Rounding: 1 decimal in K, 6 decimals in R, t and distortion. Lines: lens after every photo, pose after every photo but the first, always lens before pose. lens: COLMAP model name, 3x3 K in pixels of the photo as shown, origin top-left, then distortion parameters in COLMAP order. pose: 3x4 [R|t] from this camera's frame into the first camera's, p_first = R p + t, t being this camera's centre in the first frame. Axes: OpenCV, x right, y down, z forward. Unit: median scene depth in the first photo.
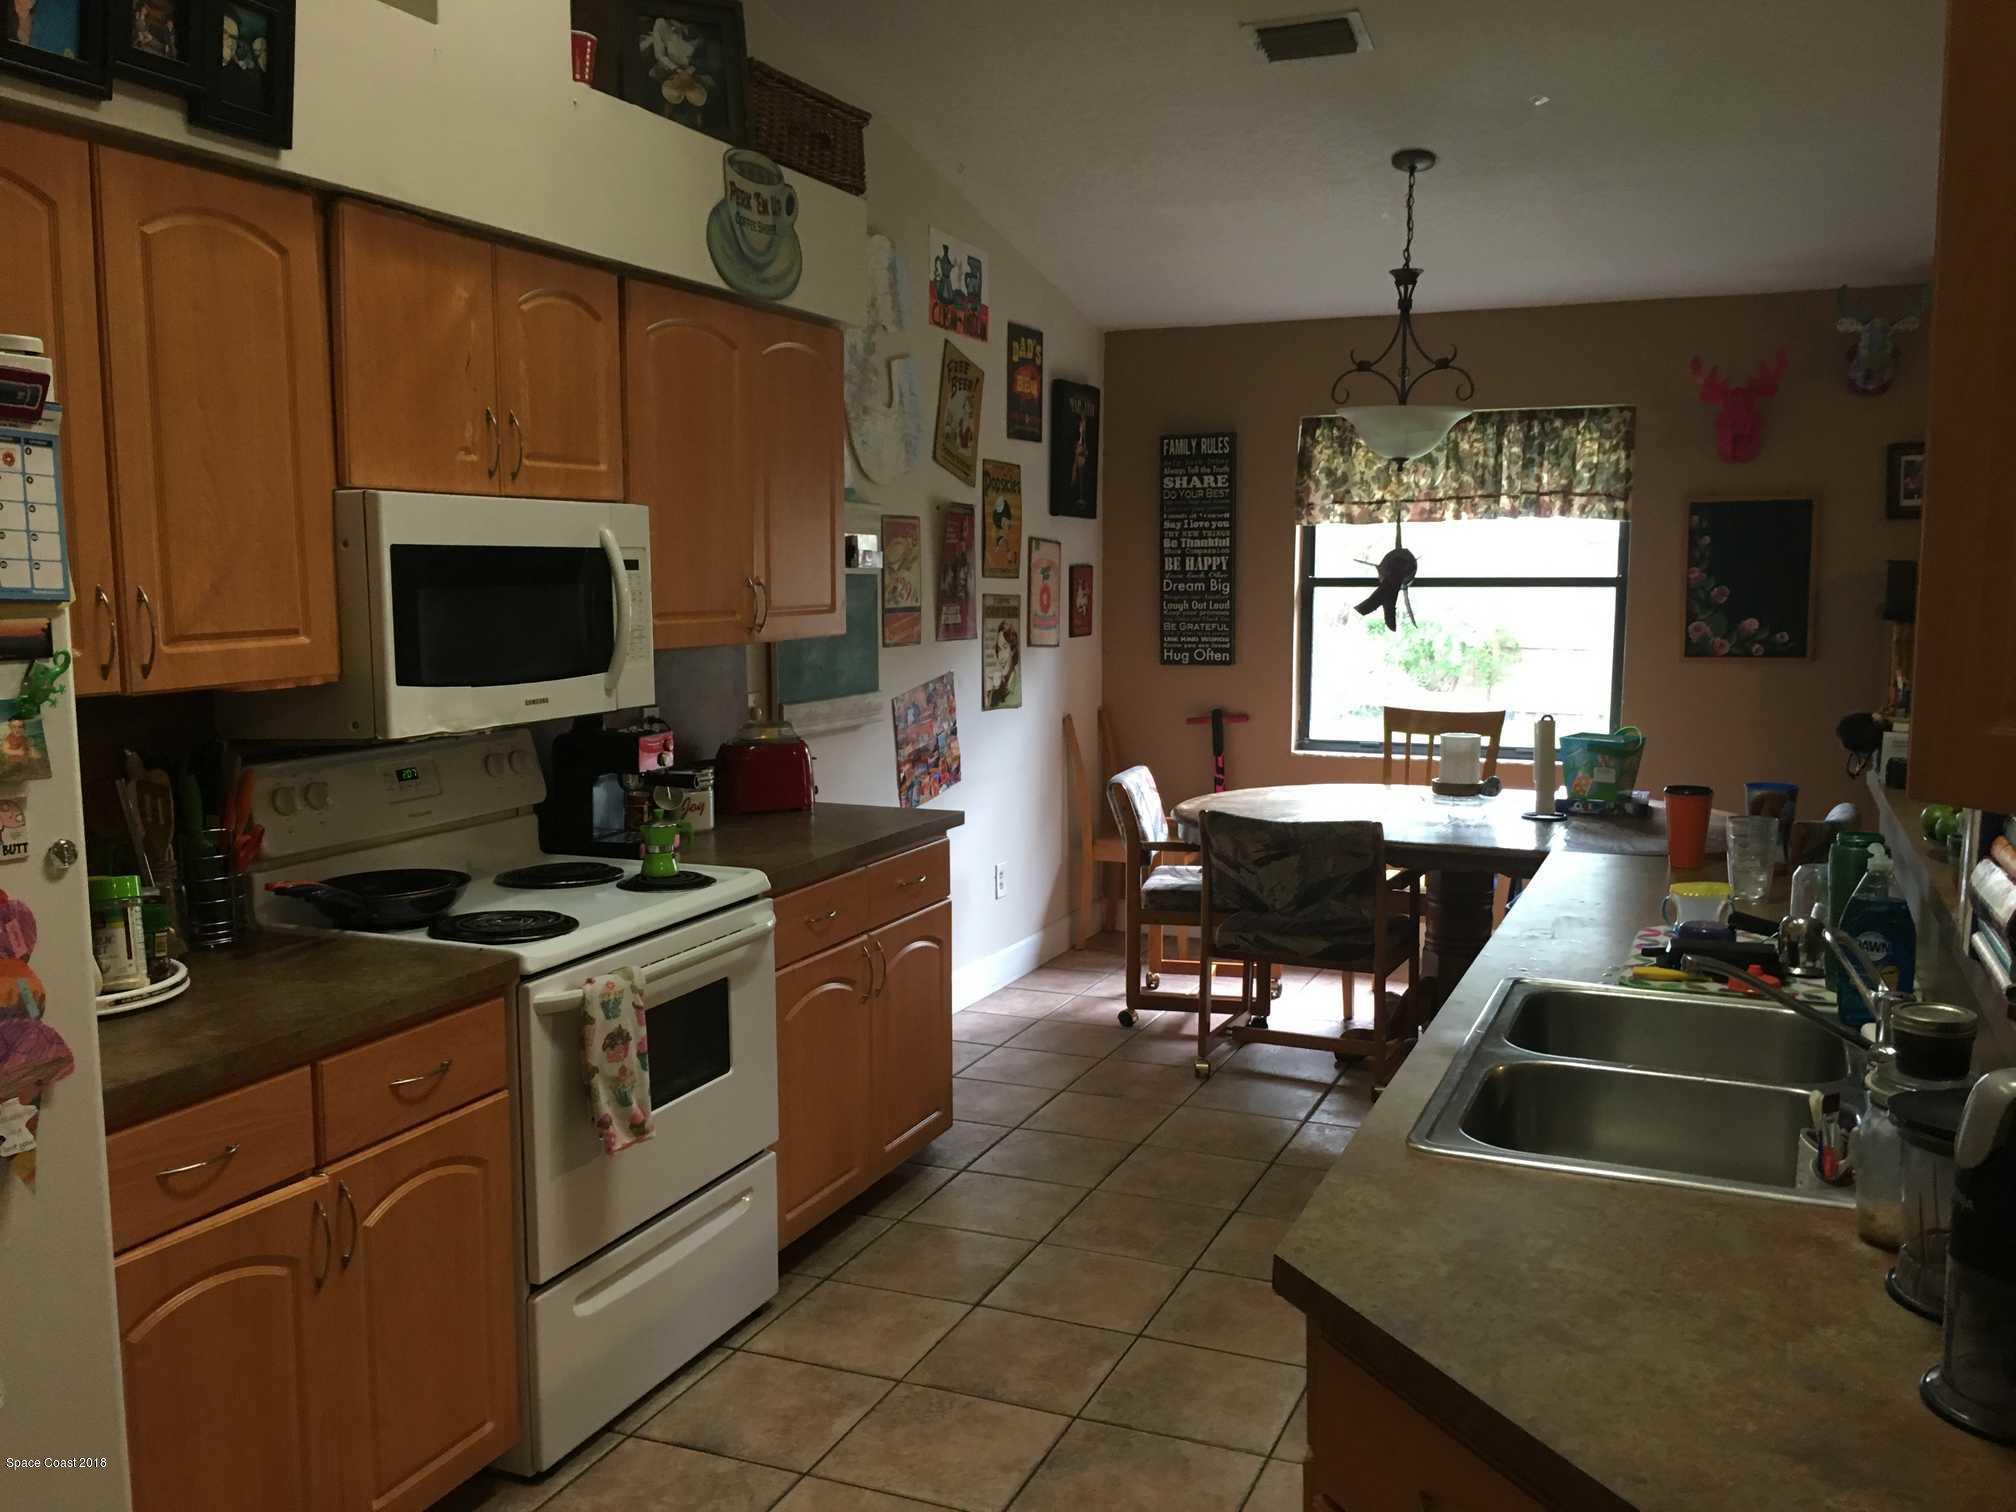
lens RADIAL K [[1720.1, 0, 1007.7], [0, 1720.1, 762.3], [0, 0, 1]] dist [0.013142, -0.009352]
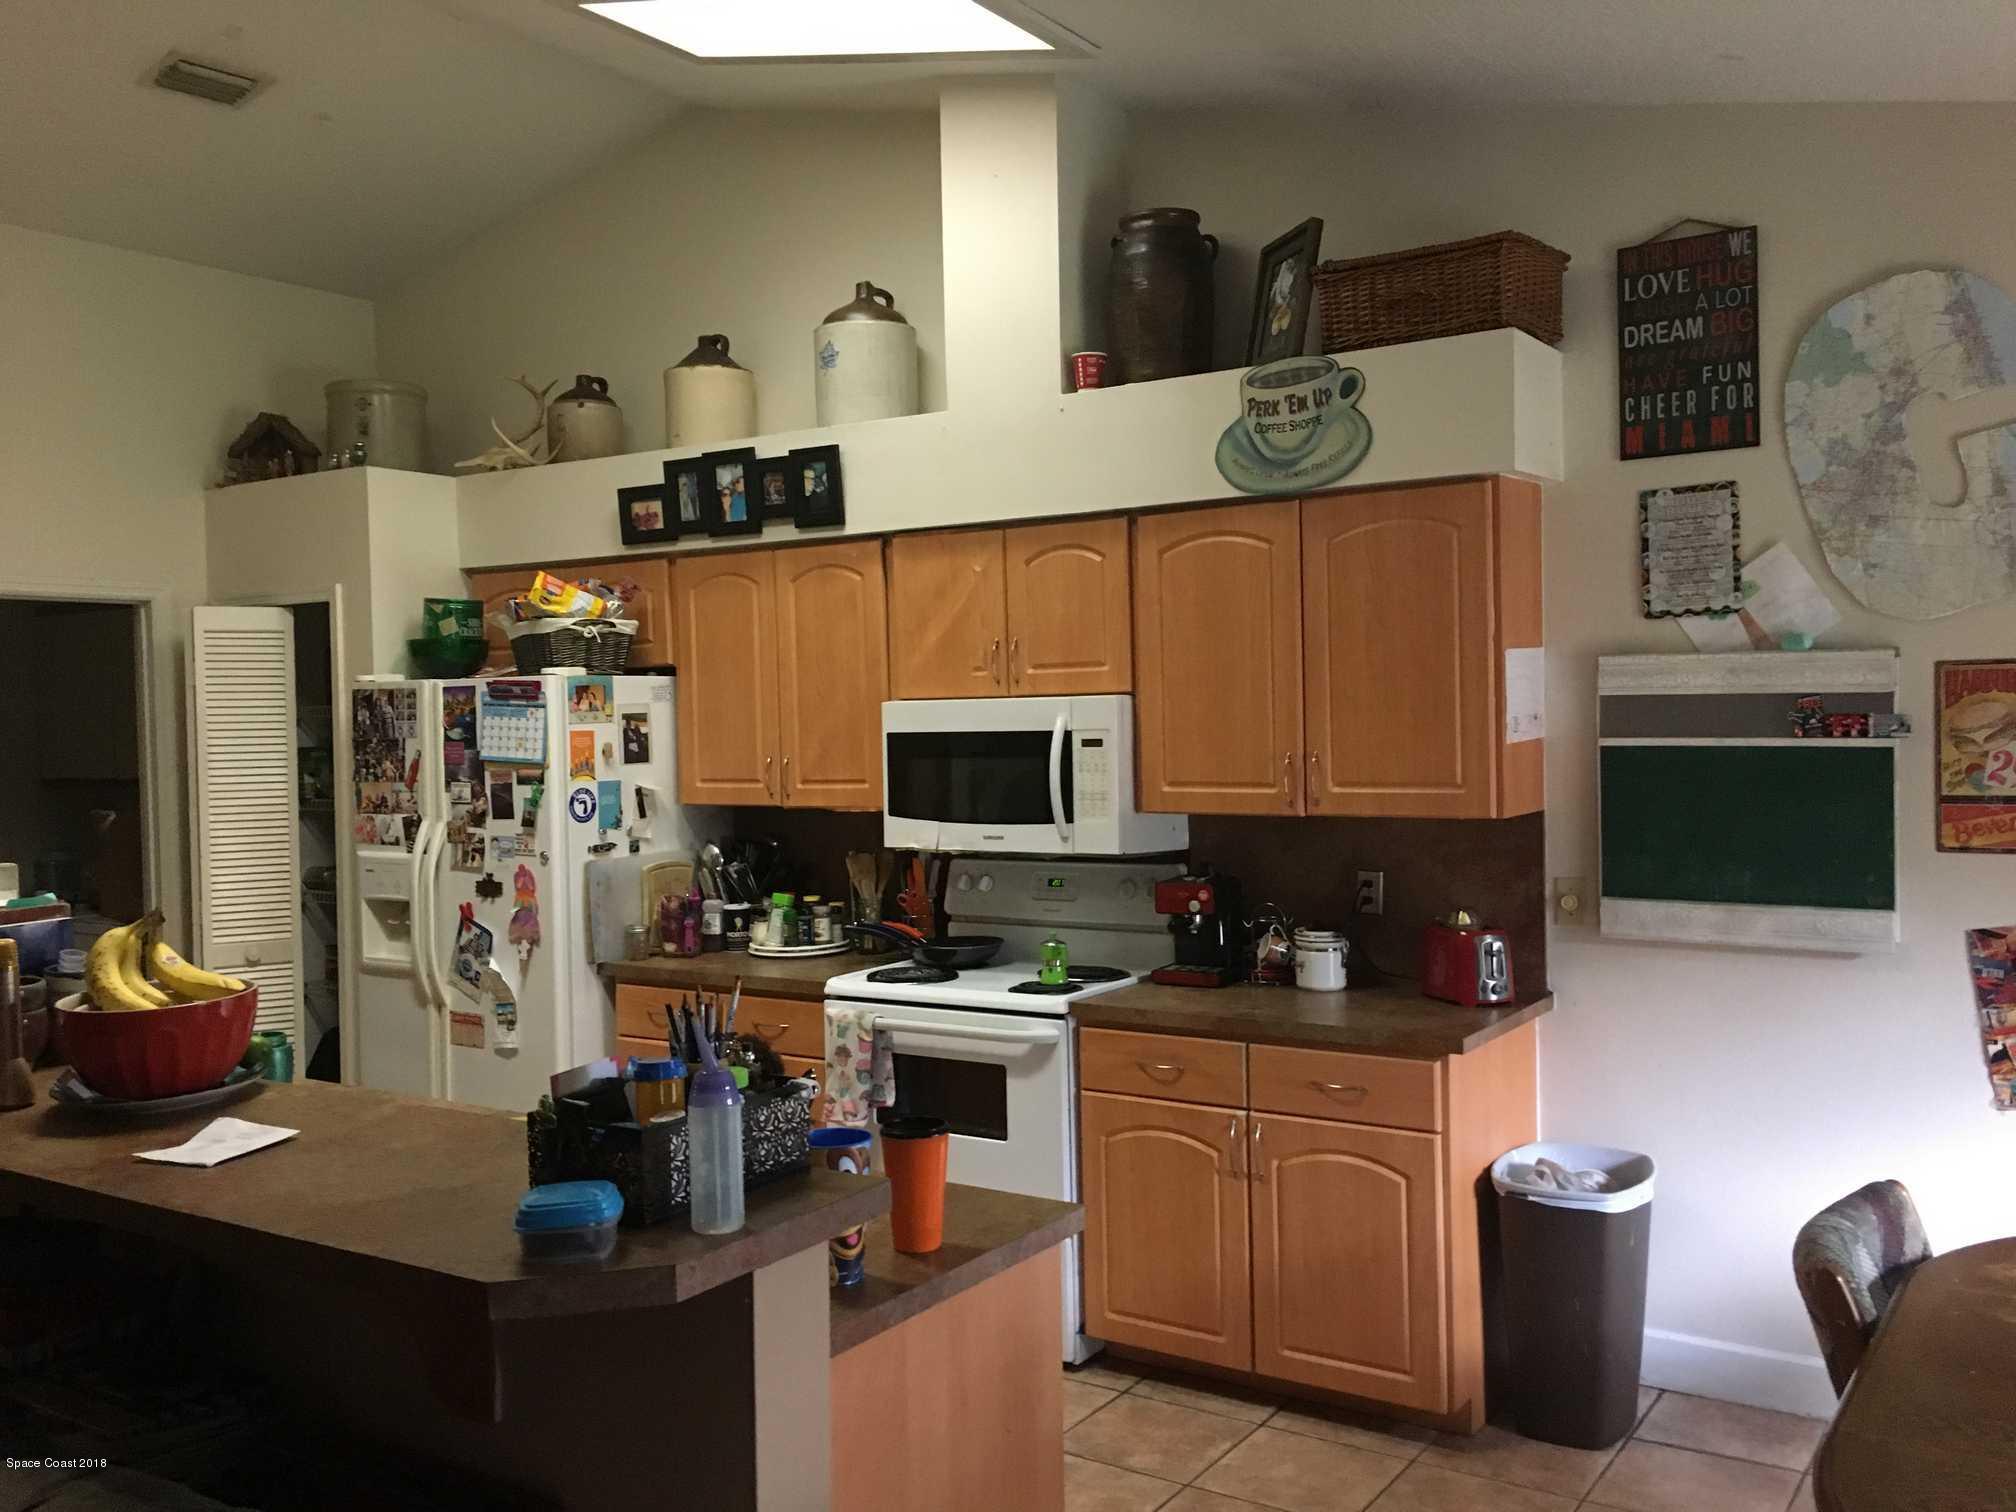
lens RADIAL K [[1720.1, 0, 1008.7], [0, 1720.1, 751.4], [0, 0, 1]] dist [0.013142, -0.009352]
pose [[-0.186343, 0.022006, -0.982238, 1.074699], [-0.095013, 0.994660, 0.040309, -0.157429], [0.977880, 0.100837, -0.183257, 1.198969]]
